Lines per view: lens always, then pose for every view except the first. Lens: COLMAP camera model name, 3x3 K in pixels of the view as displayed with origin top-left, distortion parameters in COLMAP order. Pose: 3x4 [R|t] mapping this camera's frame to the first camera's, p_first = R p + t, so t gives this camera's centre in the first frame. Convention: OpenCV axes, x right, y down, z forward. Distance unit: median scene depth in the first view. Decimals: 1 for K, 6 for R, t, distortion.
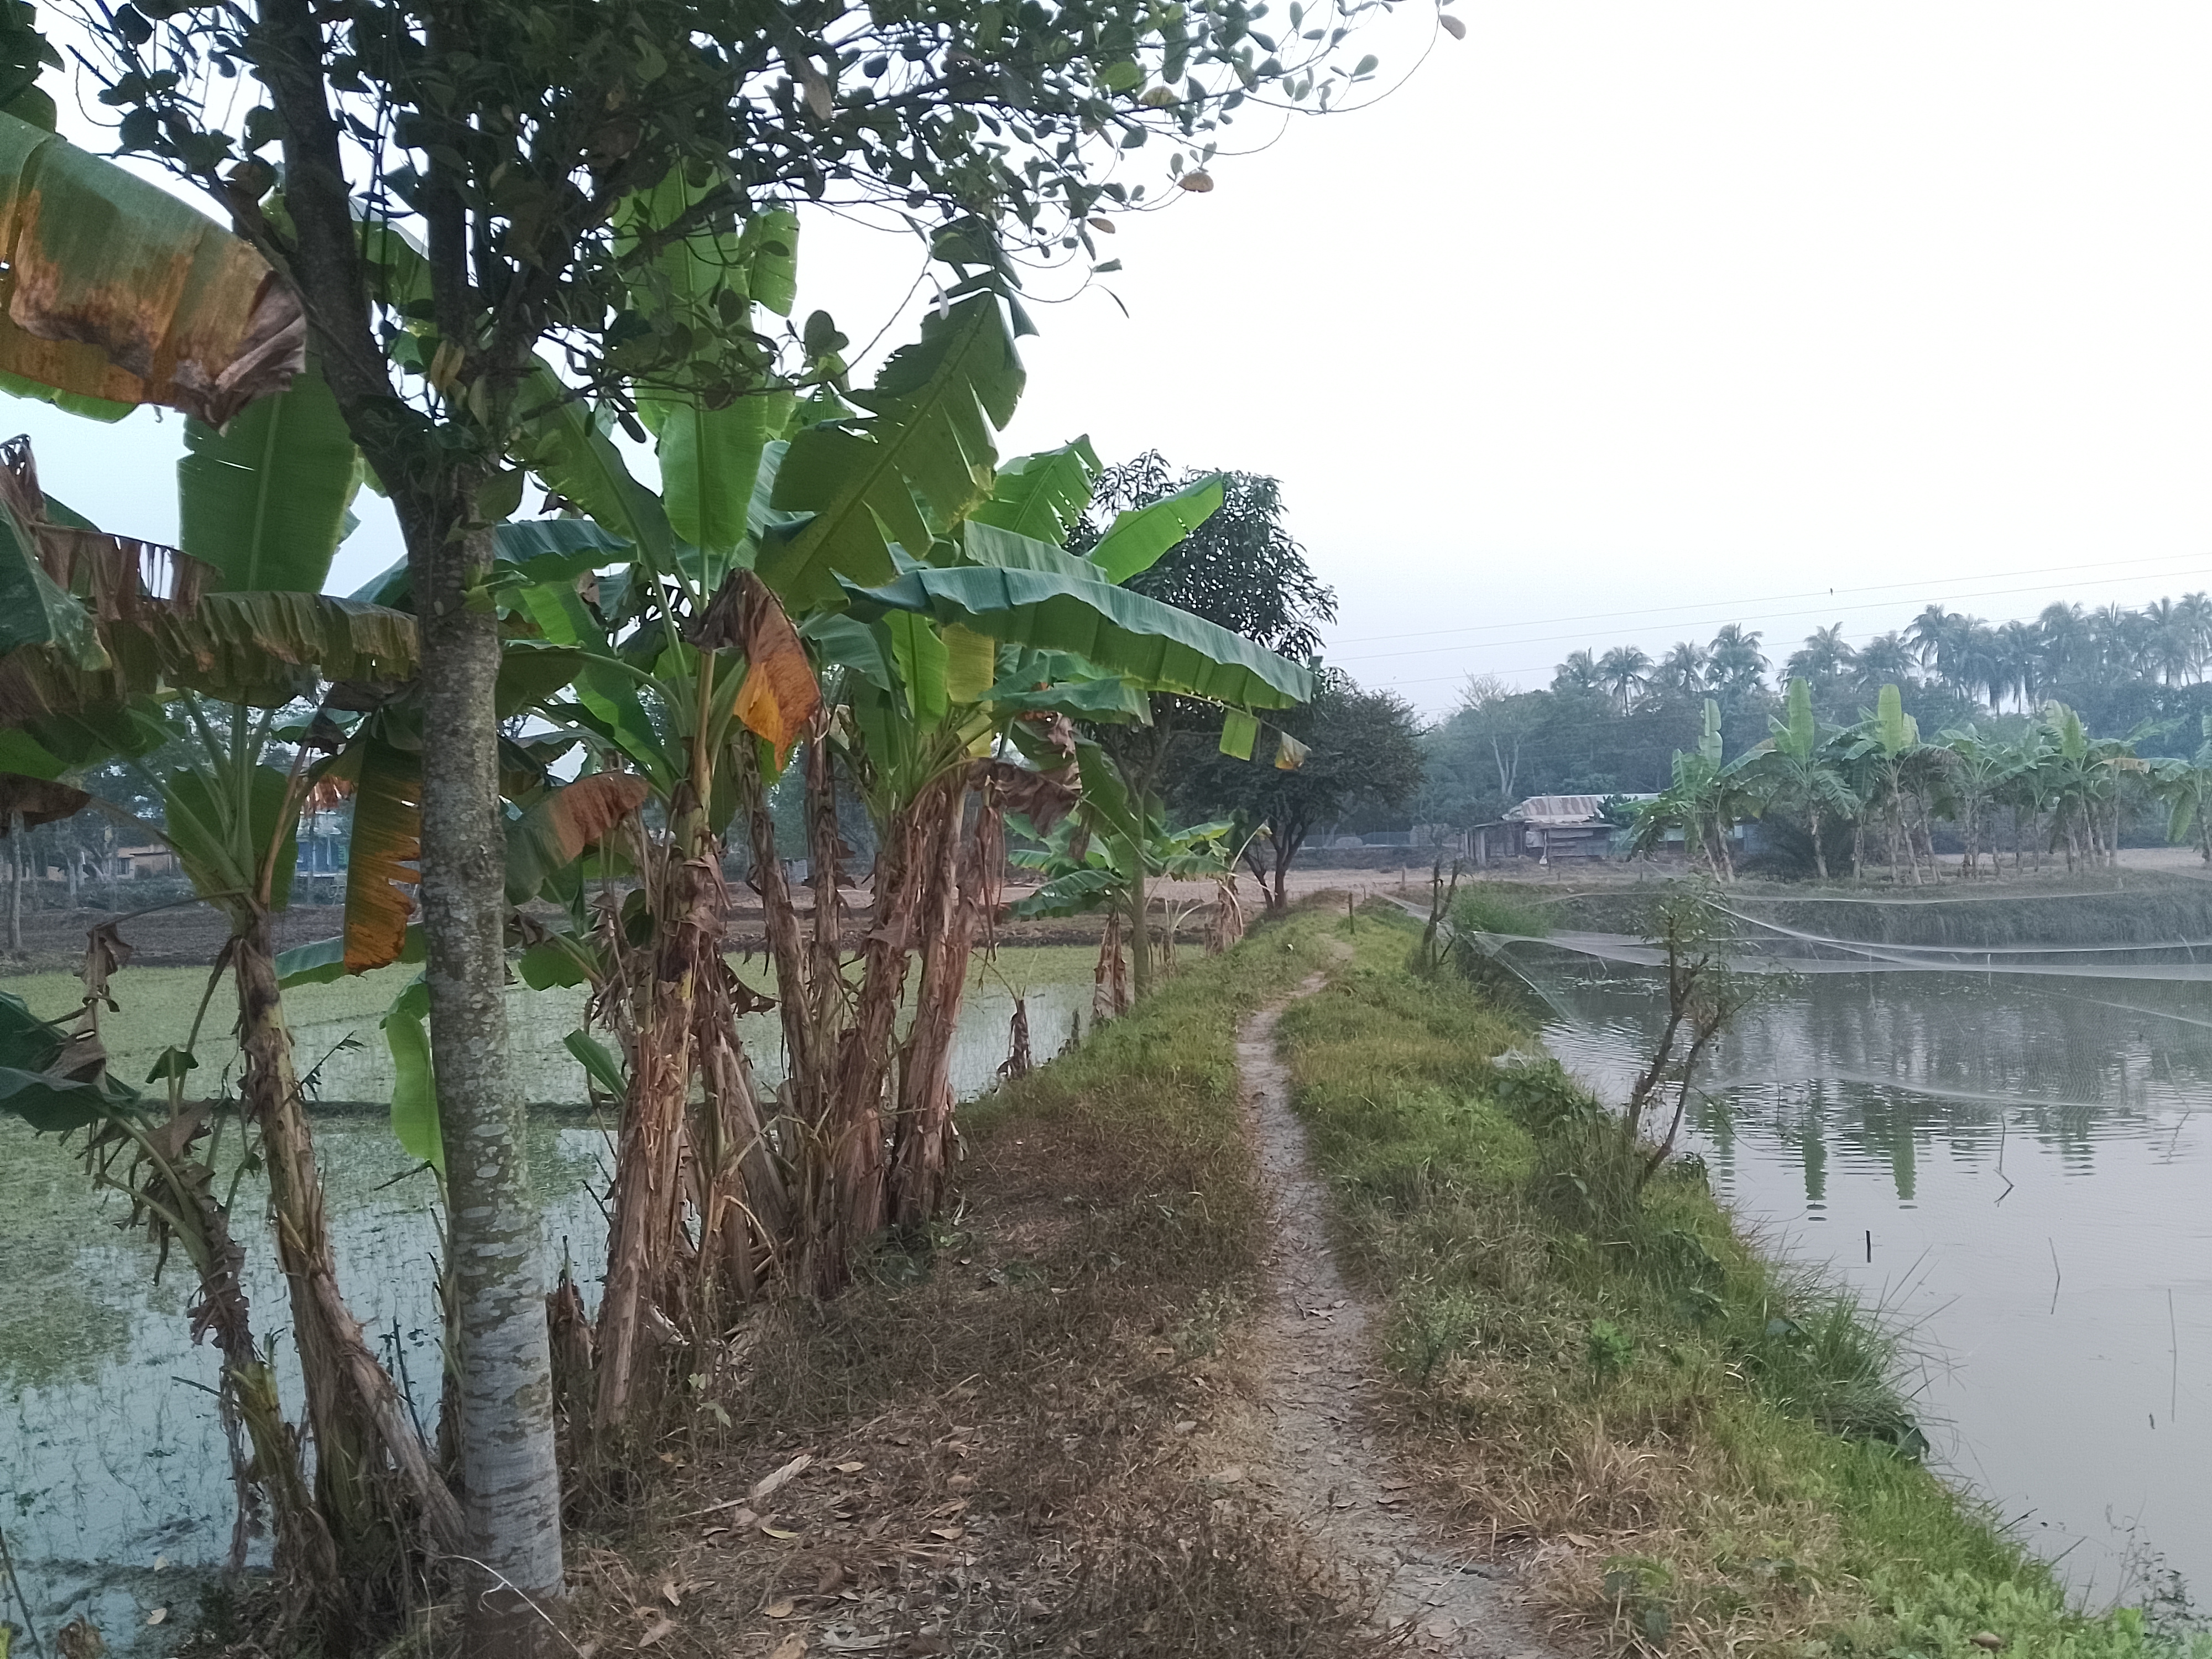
lens RADIAL K [[1694.7, 0, 1106.0], [0, 1694.7, 829.5], [0, 0, 1]] dist [0.001125, -0.080396]
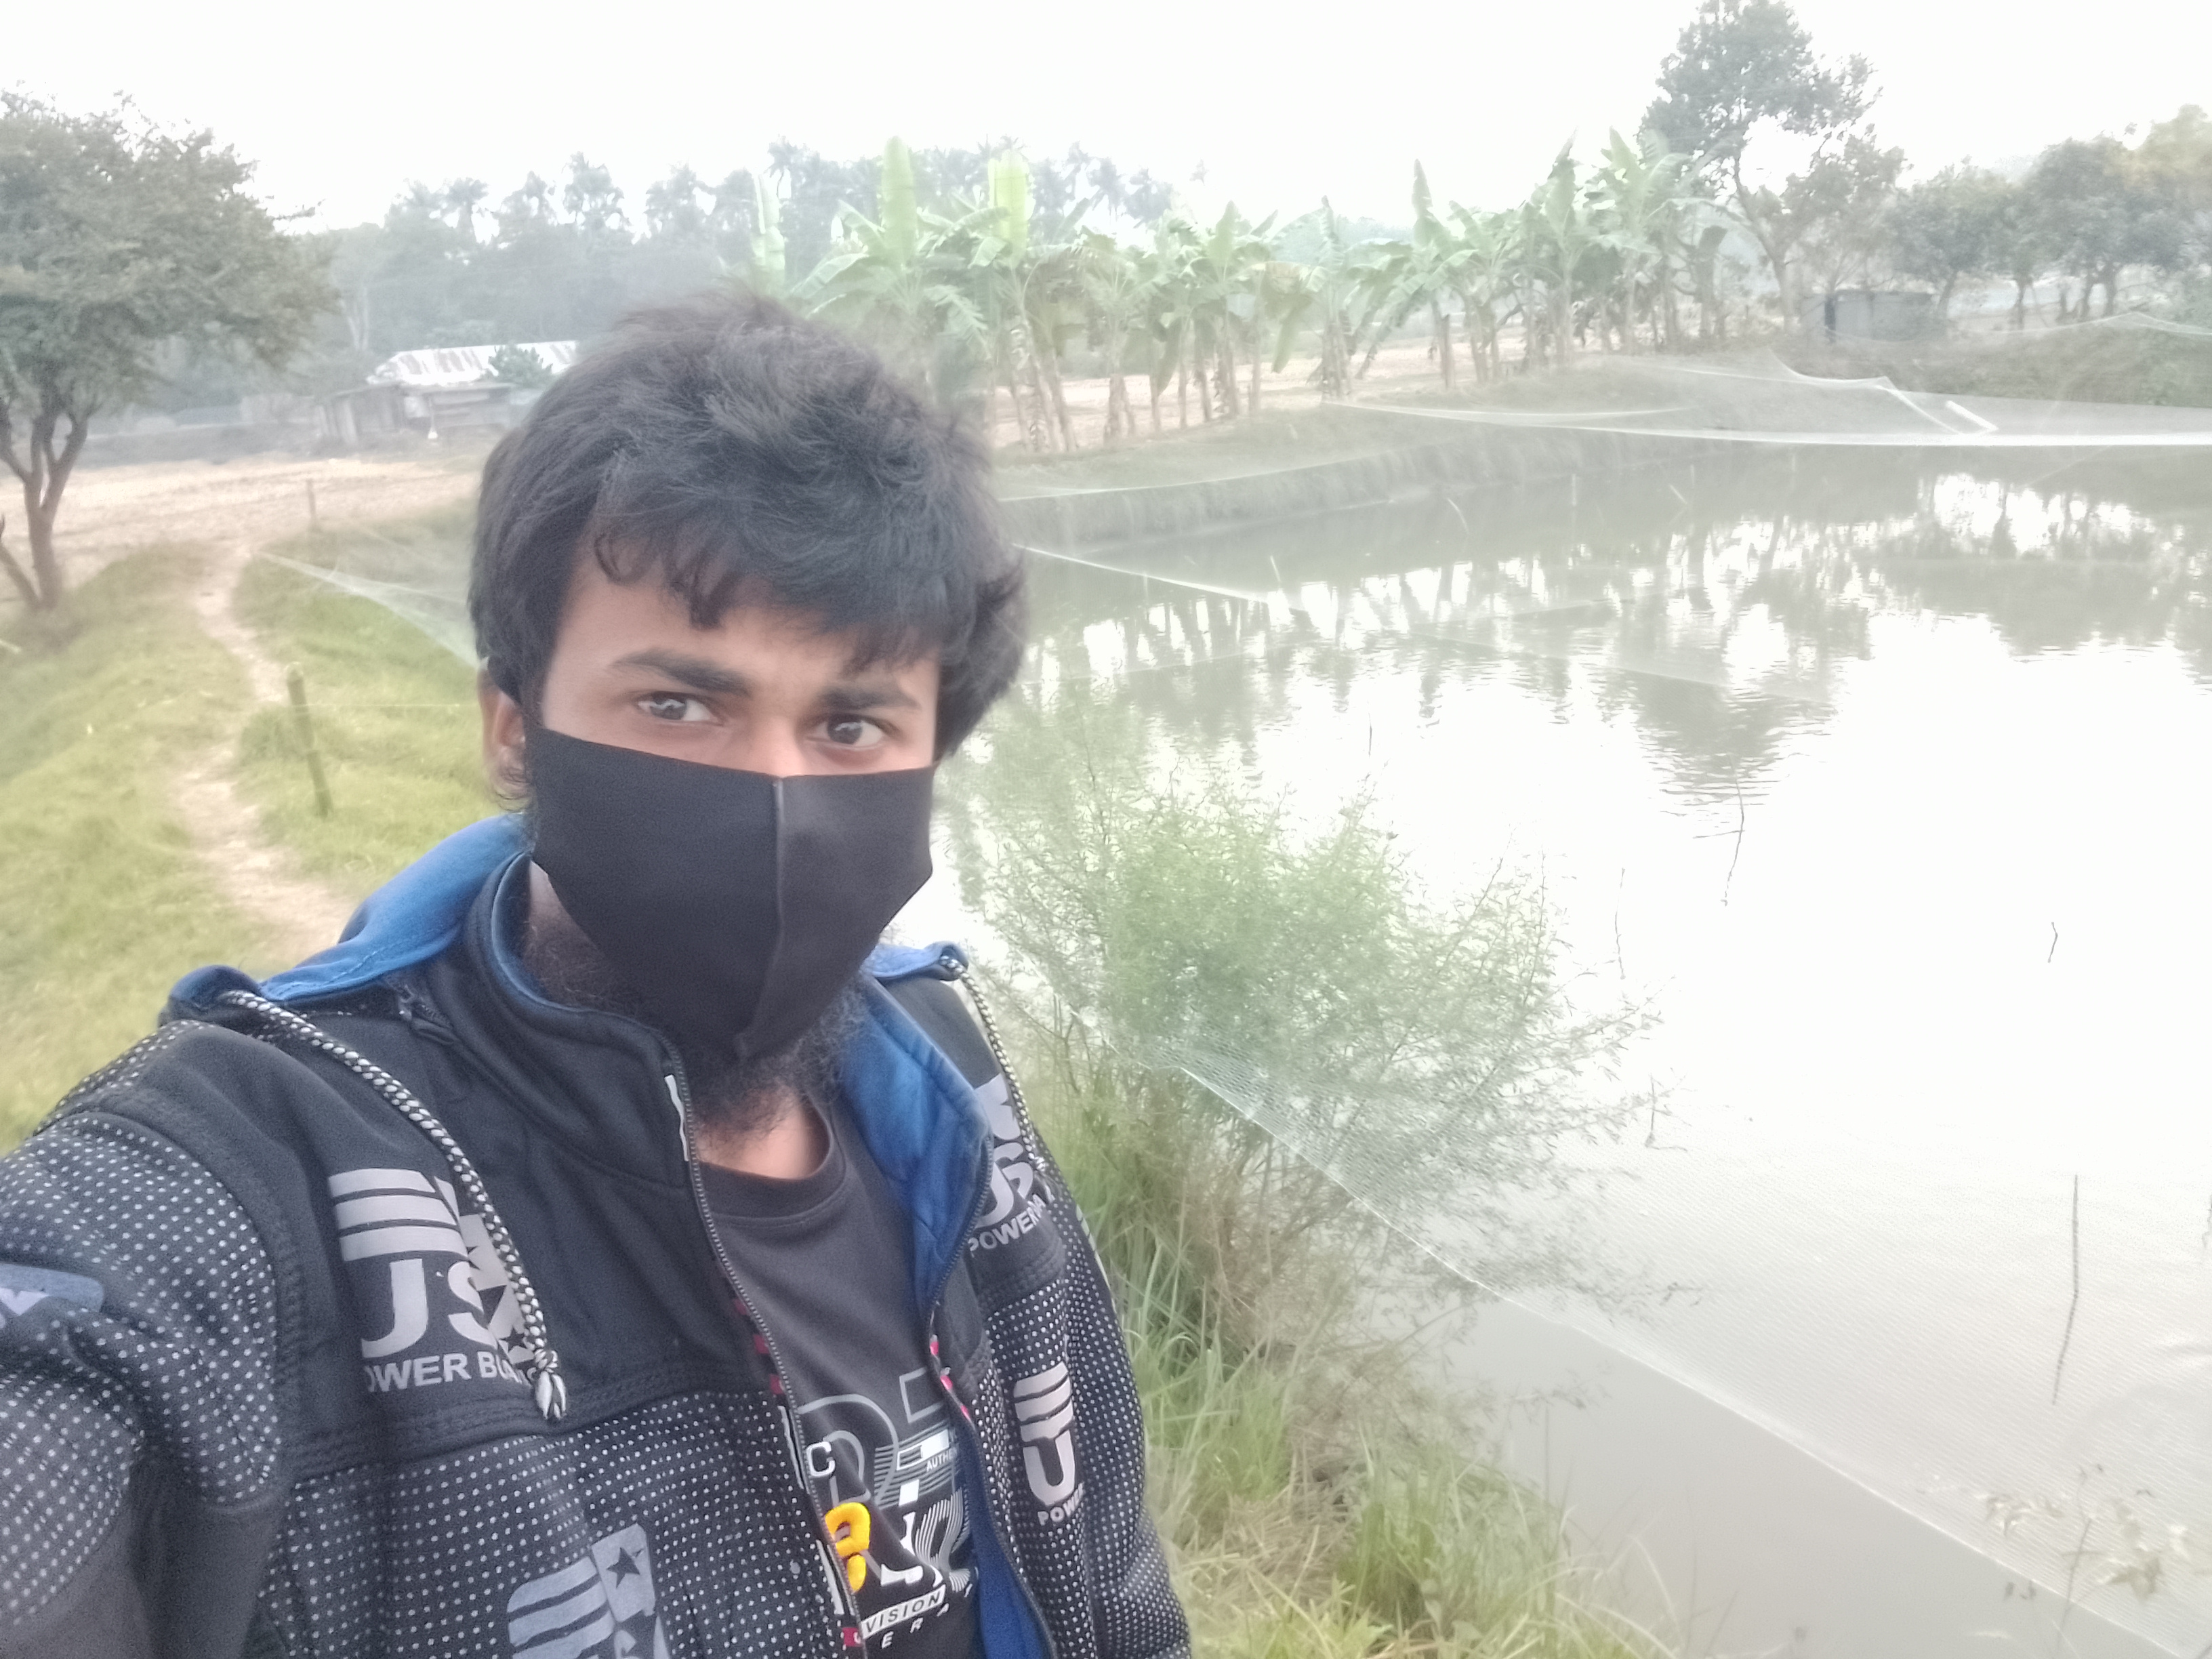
lens RADIAL K [[1679.2, 0, 1105.2], [0, 1679.2, 866.4], [0, 0, 1]] dist [-0.005365, -0.003664]
pose [[0.796544, -0.210675, 0.566687, 0.054773], [0.046395, 0.955858, 0.290142, -0.004975], [-0.602798, -0.204819, 0.771157, 0.445091]]
